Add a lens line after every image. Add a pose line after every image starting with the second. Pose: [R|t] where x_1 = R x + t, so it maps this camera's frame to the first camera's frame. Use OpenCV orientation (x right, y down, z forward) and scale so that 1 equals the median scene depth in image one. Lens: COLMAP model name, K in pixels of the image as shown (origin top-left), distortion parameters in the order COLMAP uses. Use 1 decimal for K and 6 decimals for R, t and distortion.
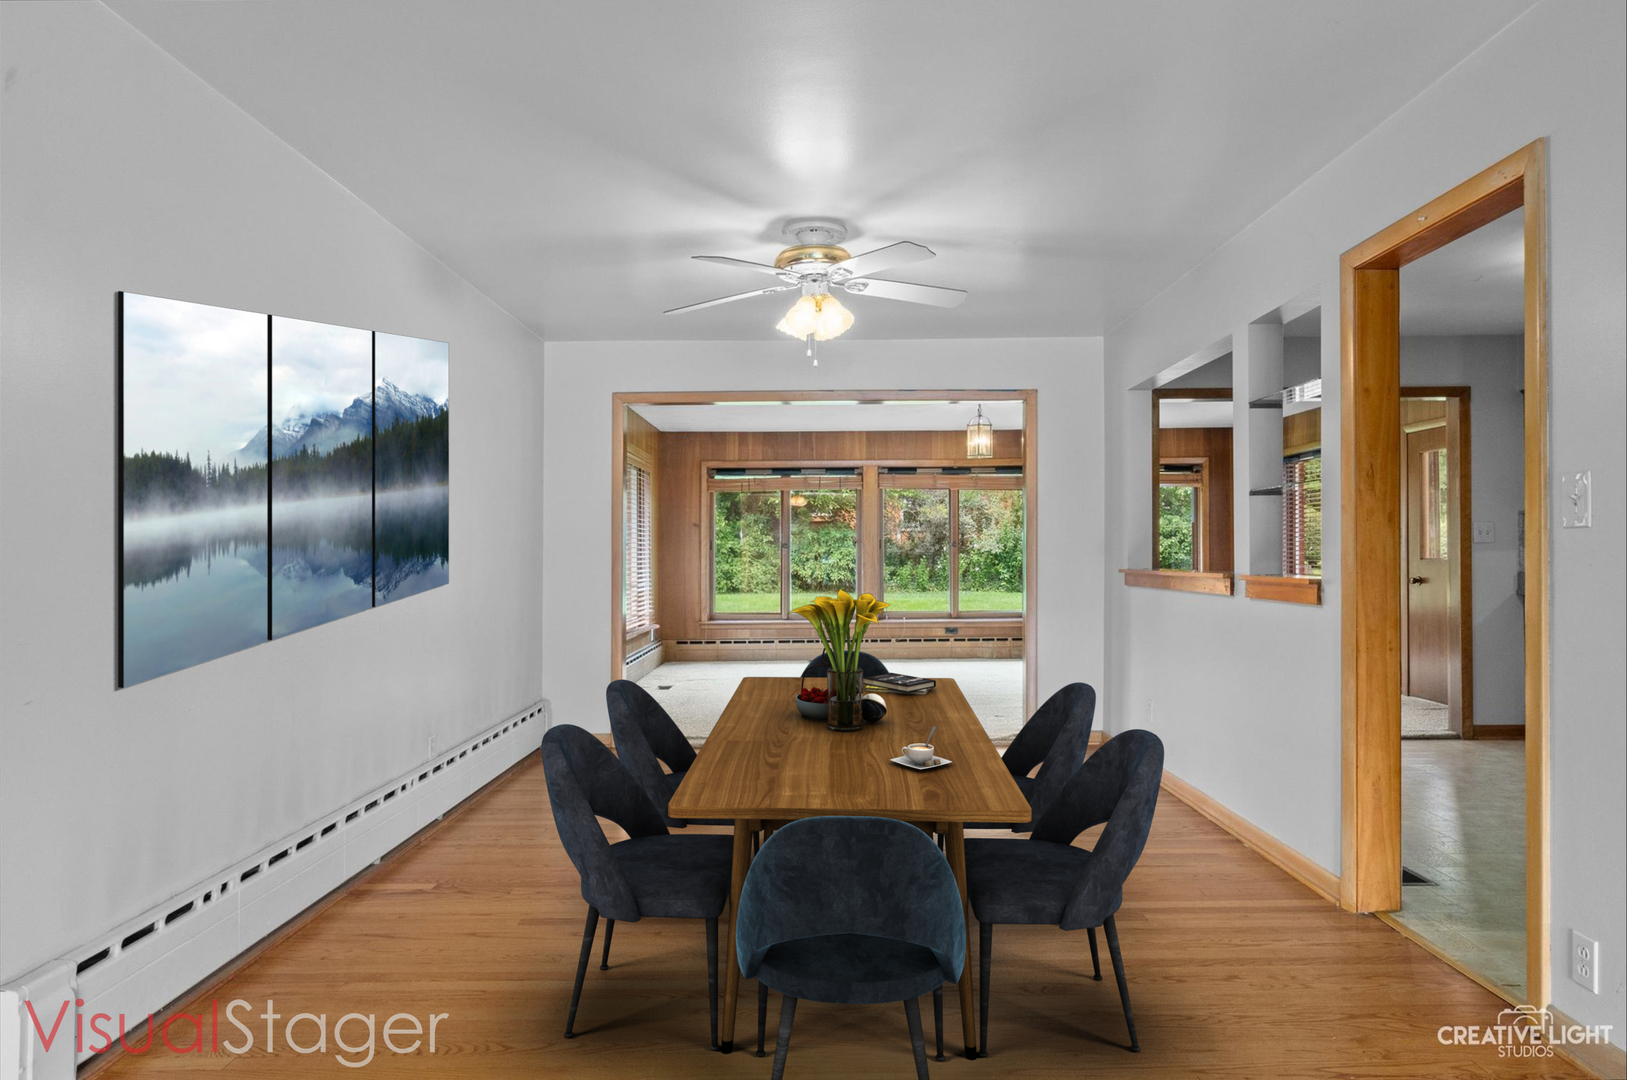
lens RADIAL K [[984.8, 0, 811.3], [0, 984.8, 540.3], [0, 0, 1]] dist [0.000433, 0.000843]
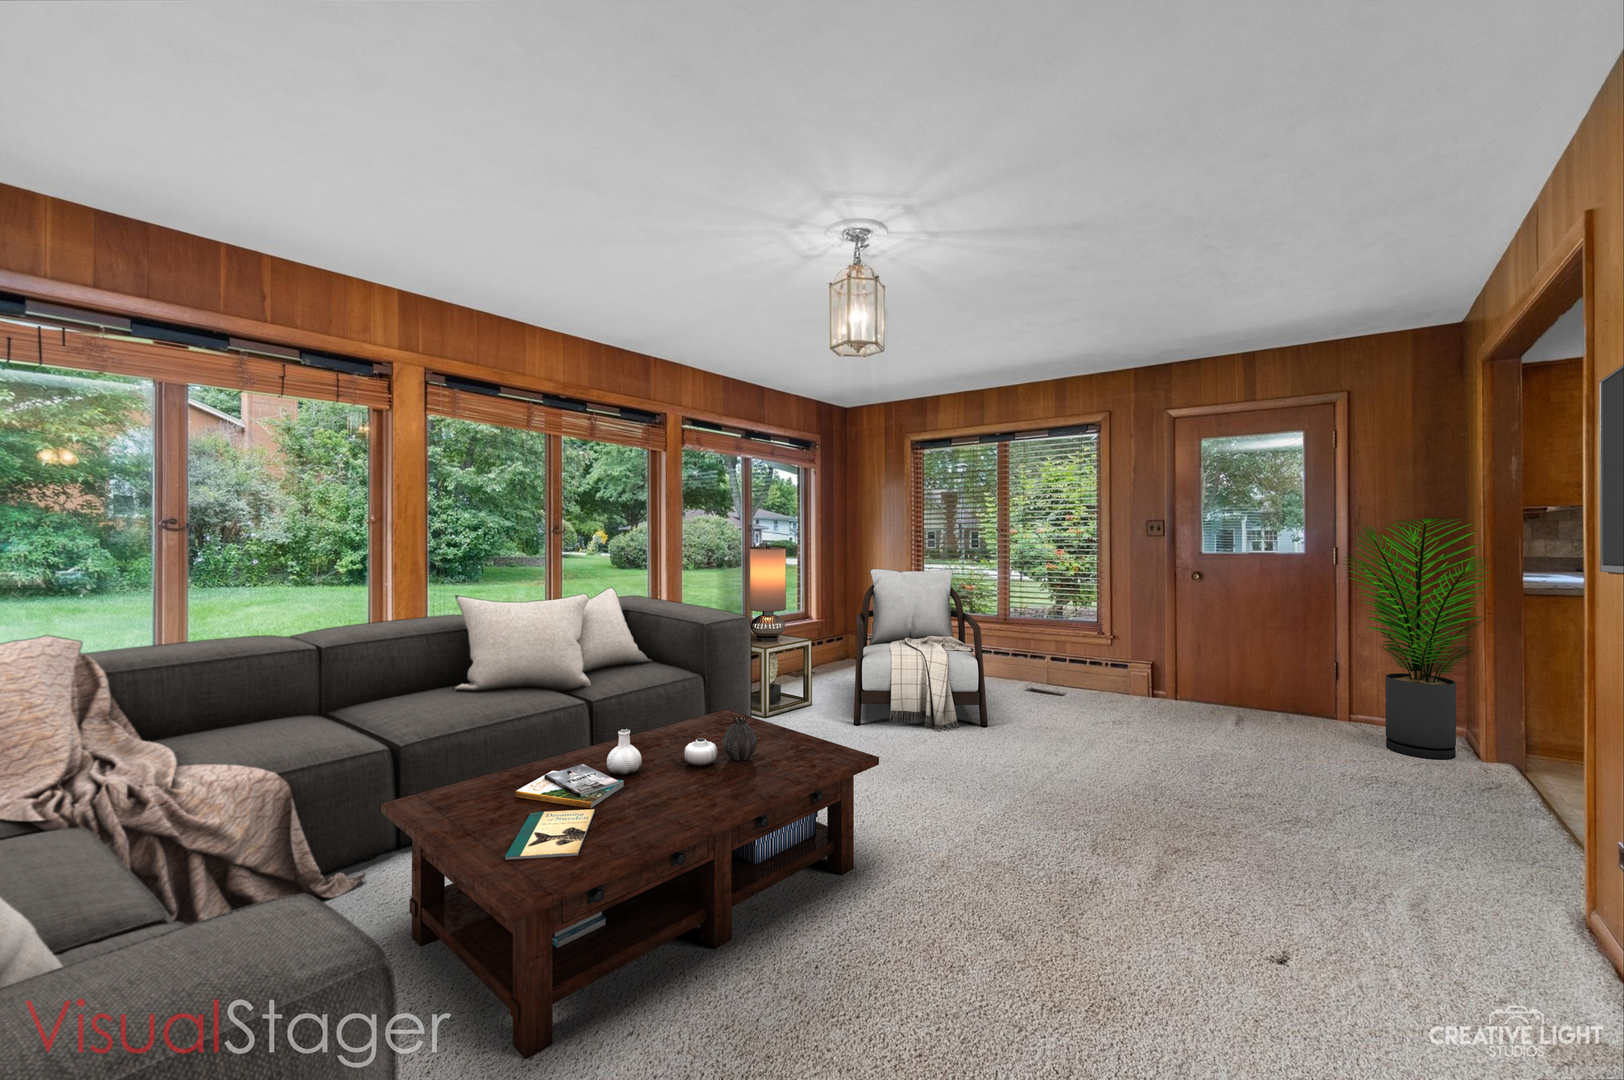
lens RADIAL K [[703.6, 0, 809.1], [0, 703.6, 535.3], [0, 0, 1]] dist [-0.012400, 0.000137]
pose [[0.601480, 0.013611, 0.798772, -0.035171], [-0.014082, 0.999880, -0.006434, 0.002795], [-0.798763, -0.007379, 0.601600, 0.237425]]
